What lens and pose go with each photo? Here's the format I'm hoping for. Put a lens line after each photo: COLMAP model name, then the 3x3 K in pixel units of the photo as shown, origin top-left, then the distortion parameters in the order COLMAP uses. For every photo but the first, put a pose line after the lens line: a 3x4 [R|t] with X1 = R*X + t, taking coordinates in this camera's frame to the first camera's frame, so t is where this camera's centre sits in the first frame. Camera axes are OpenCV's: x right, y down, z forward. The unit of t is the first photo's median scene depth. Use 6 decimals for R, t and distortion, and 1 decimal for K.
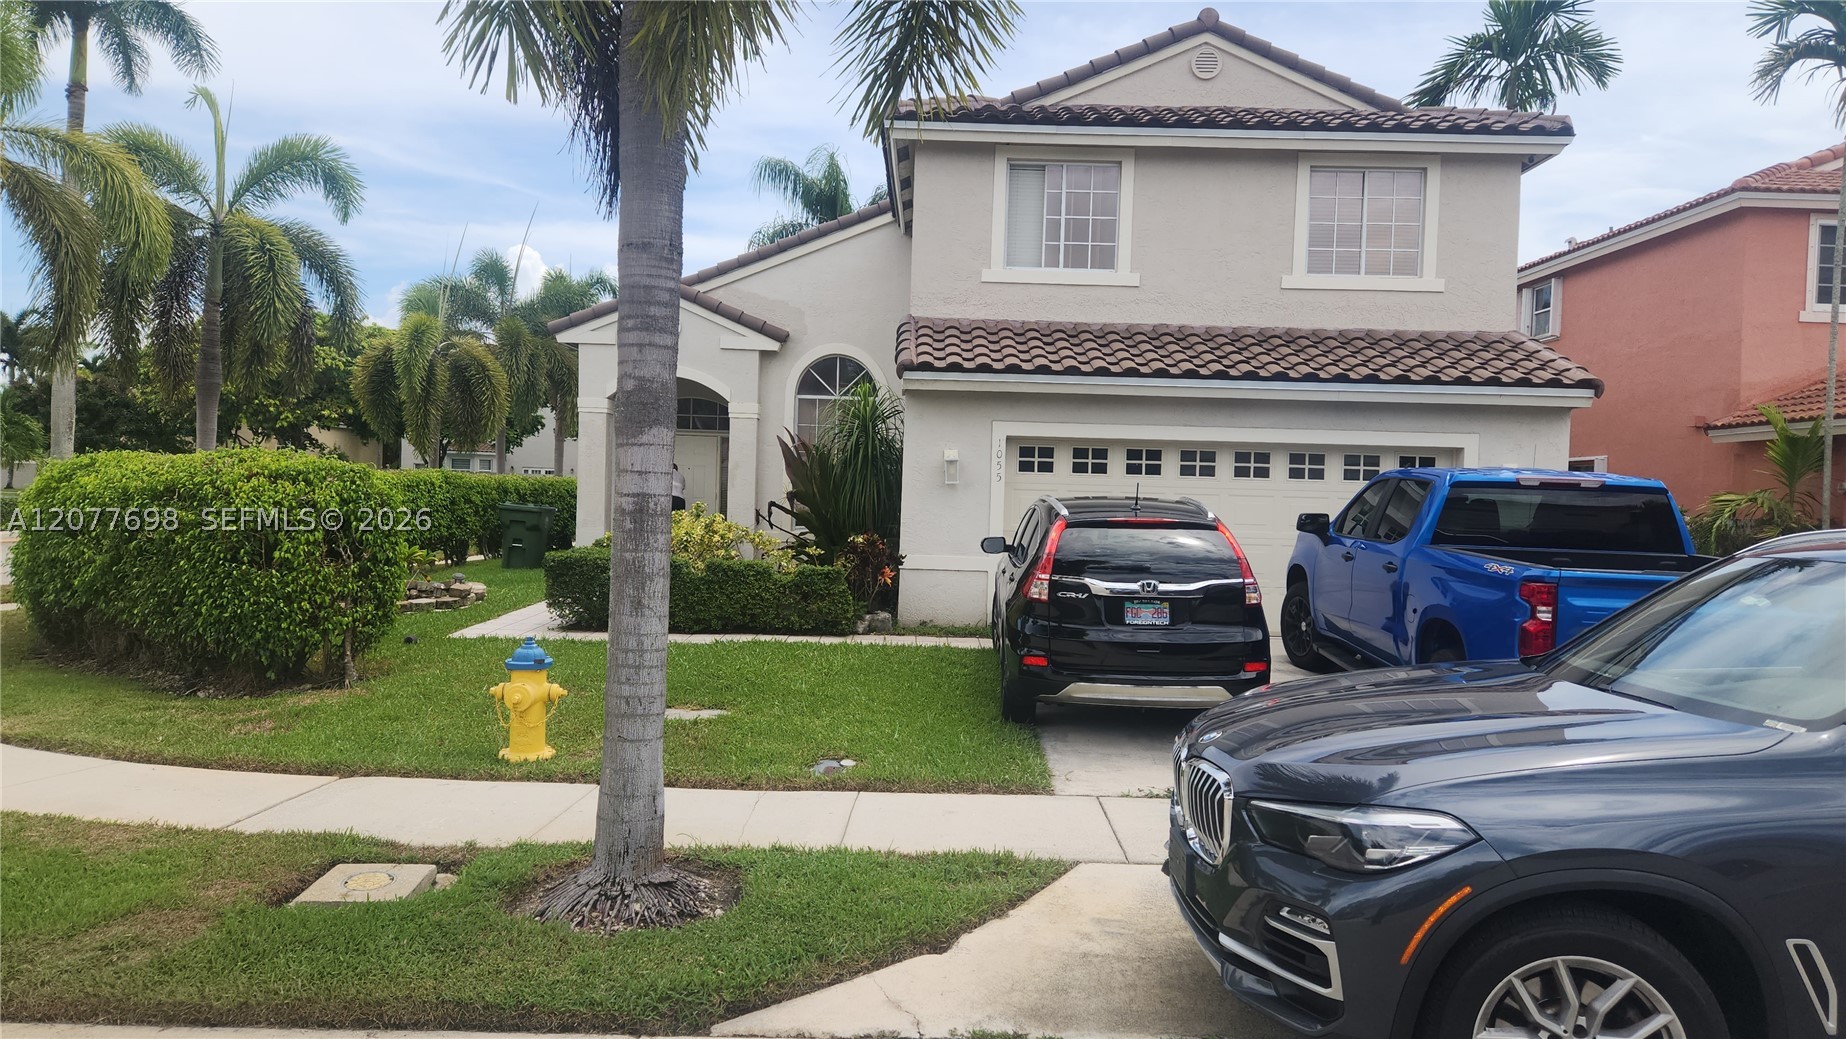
lens RADIAL K [[1161.2, 0, 923.0], [0, 1161.2, 519.5], [0, 0, 1]] dist [-0.008873, 0.000270]
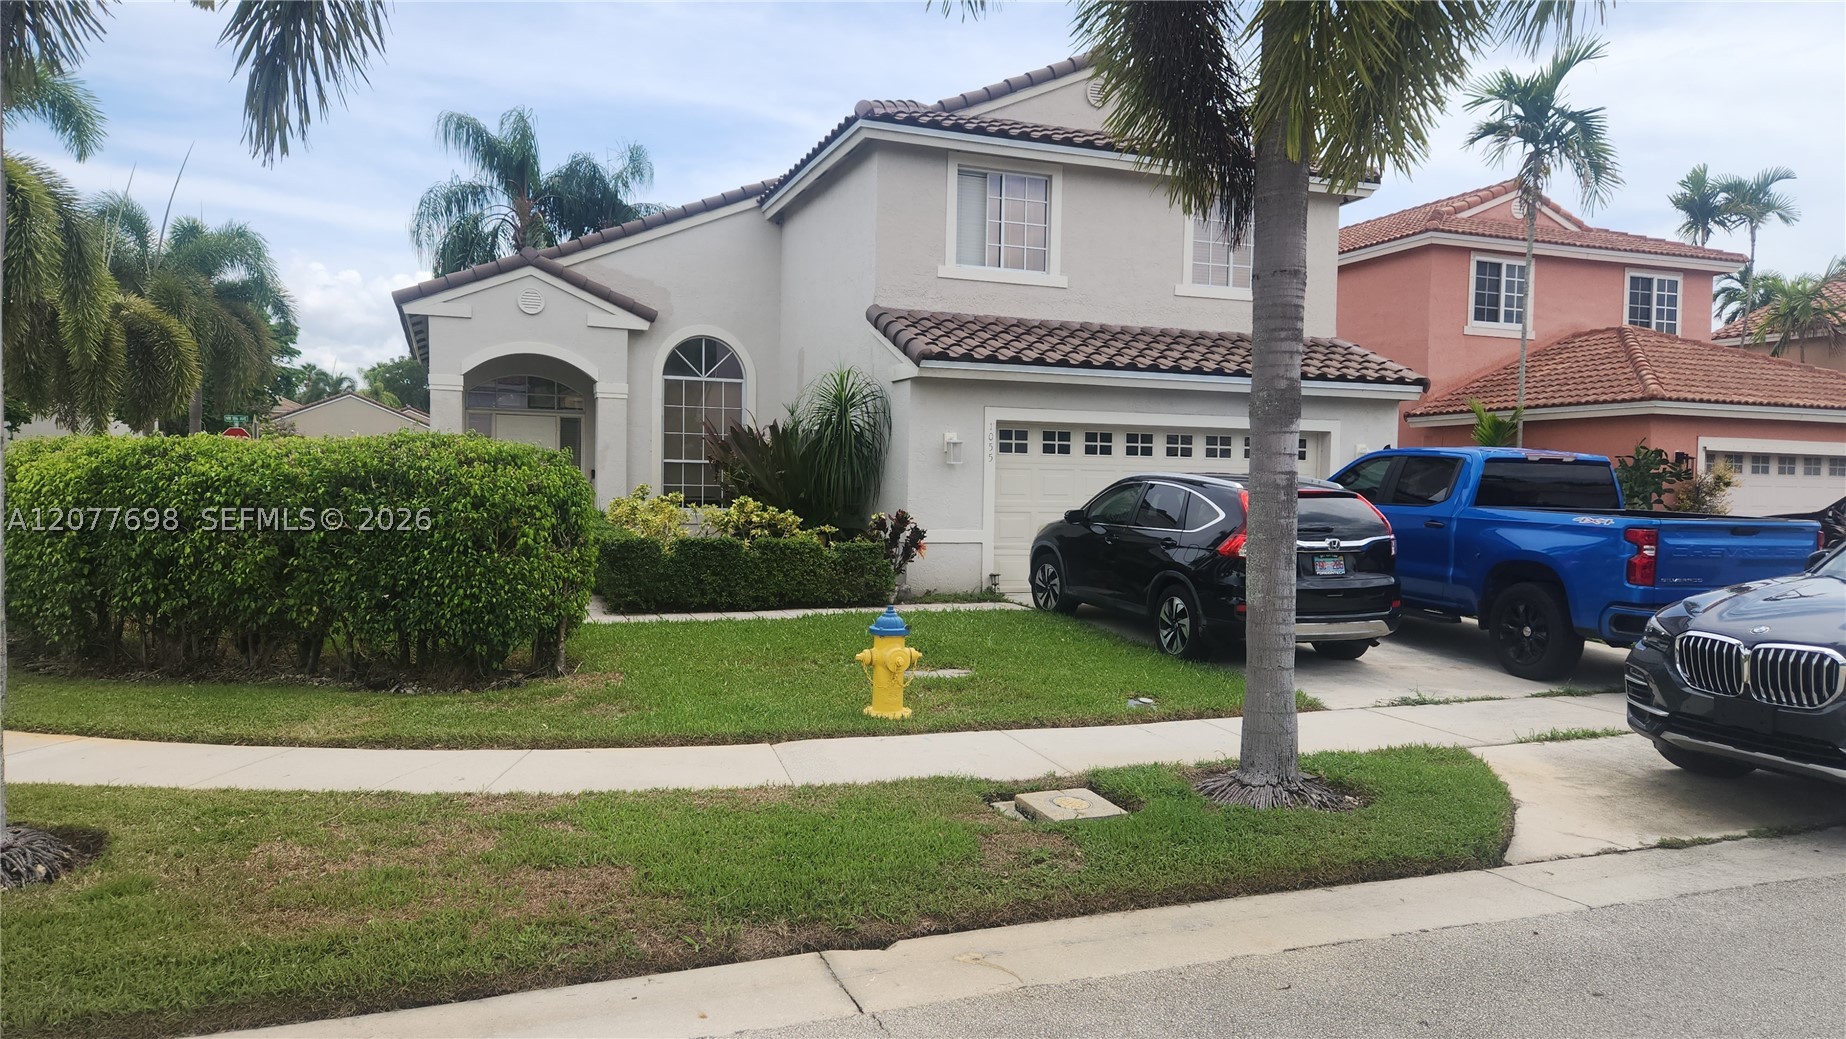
lens RADIAL K [[1161.2, 0, 923.0], [0, 1161.2, 519.5], [0, 0, 1]] dist [-0.008873, 0.000270]
pose [[0.932682, -0.026824, 0.359701, -0.358436], [0.019728, 0.999532, 0.023385, -0.003961], [-0.360160, -0.014715, 0.932775, -0.009925]]
